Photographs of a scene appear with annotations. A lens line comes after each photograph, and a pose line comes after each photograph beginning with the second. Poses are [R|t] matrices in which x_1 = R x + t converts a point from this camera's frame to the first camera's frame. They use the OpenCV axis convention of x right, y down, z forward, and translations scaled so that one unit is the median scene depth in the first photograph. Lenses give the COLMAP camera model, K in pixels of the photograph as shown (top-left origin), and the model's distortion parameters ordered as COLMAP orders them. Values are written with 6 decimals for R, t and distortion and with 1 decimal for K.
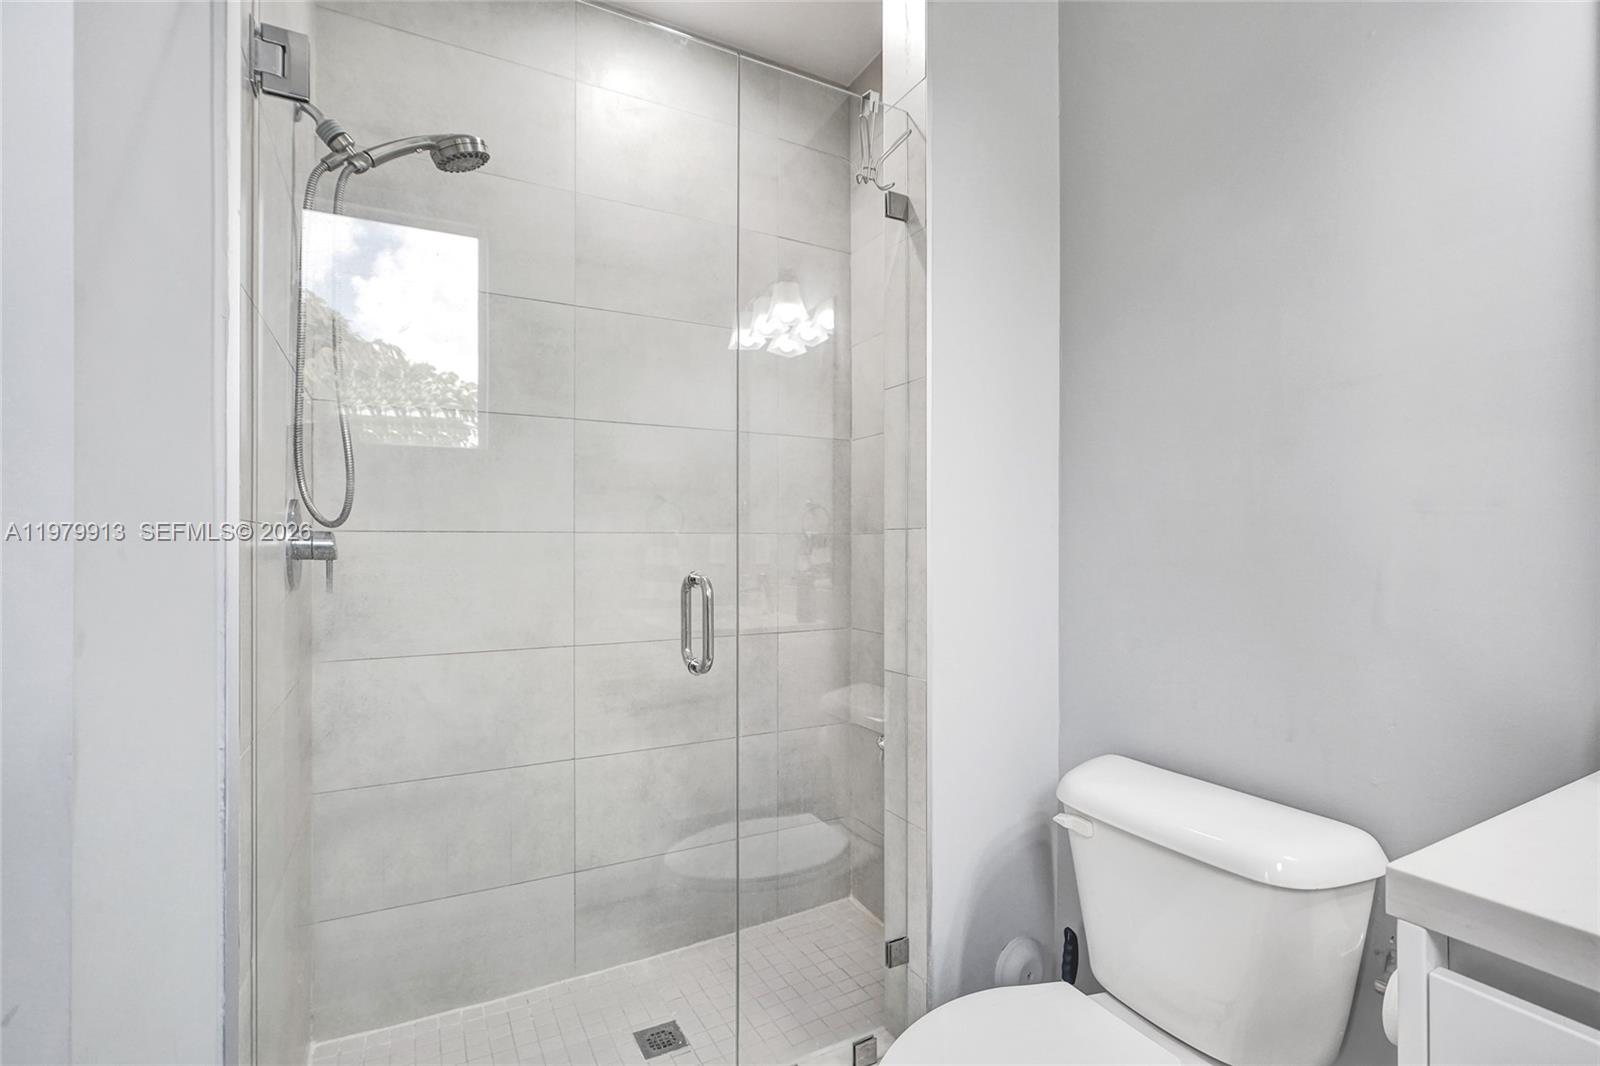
lens RADIAL K [[759.0, 0, 764.5], [0, 759.0, 540.5], [0, 0, 1]] dist [-0.006379, 0.000754]
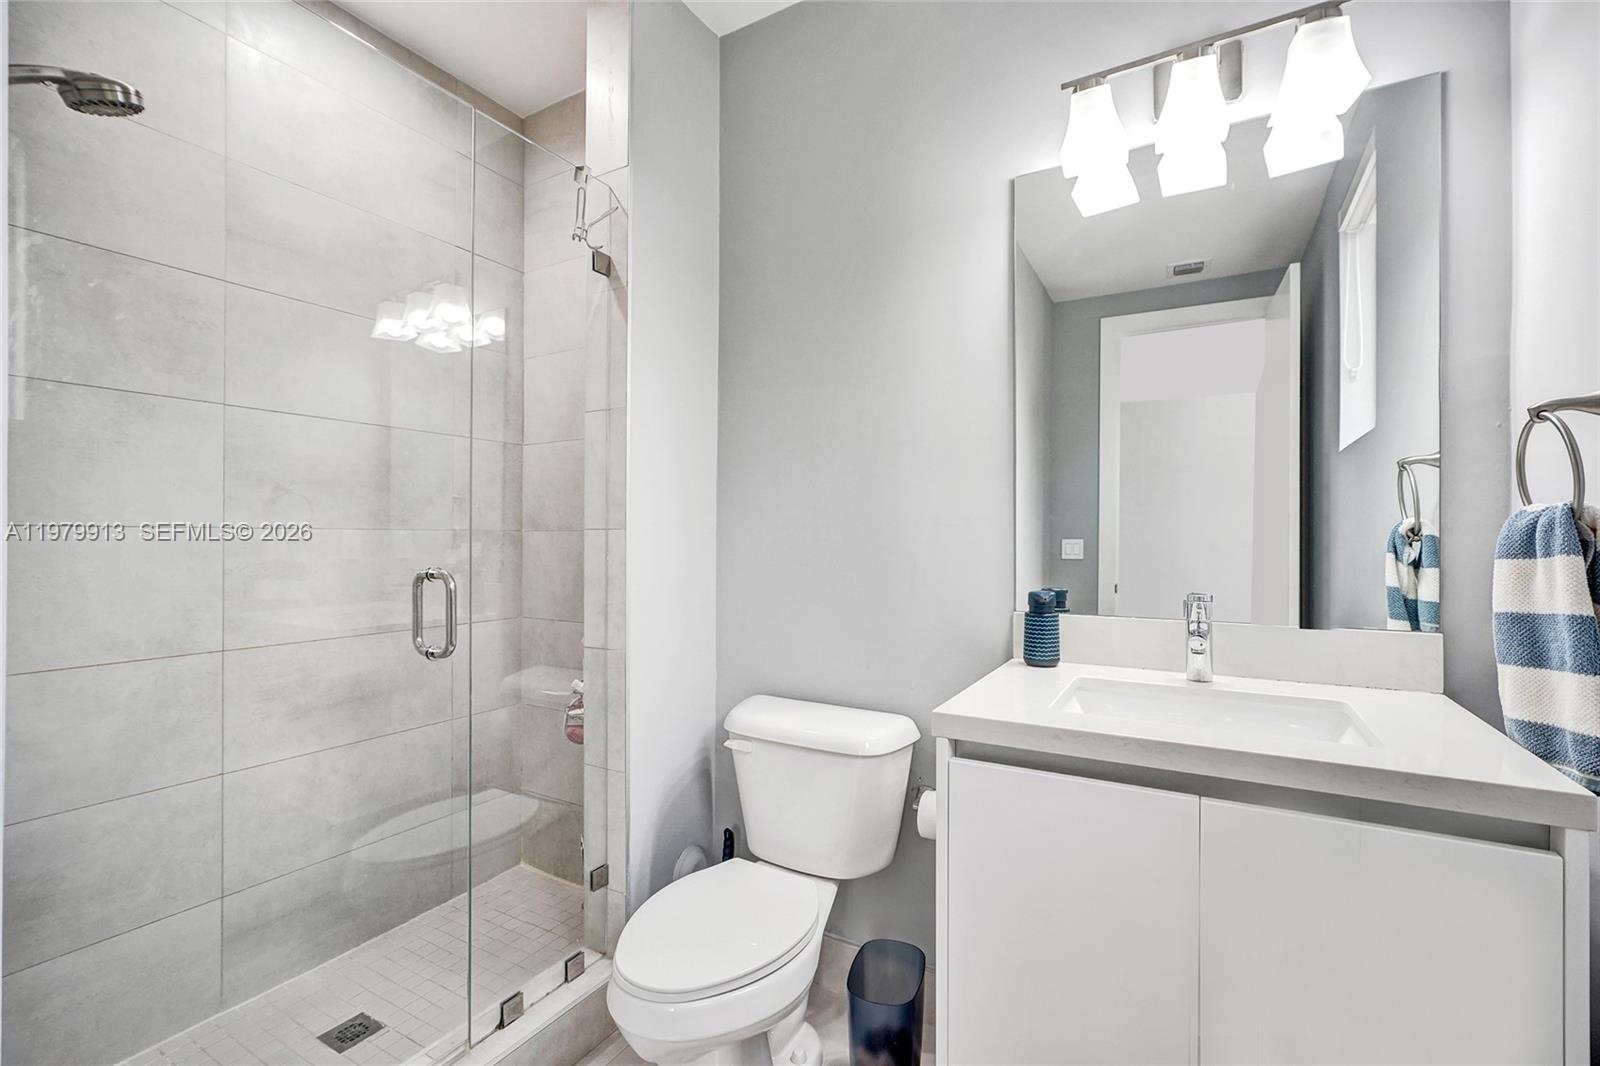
lens RADIAL K [[717.5, 0, 787.4], [0, 717.5, 536.8], [0, 0, 1]] dist [0.002077, 0.000929]
pose [[0.857949, 0.003184, 0.513725, -0.148777], [-0.005249, 0.999983, 0.002568, -0.007184], [-0.513708, -0.004900, 0.857951, -0.130983]]
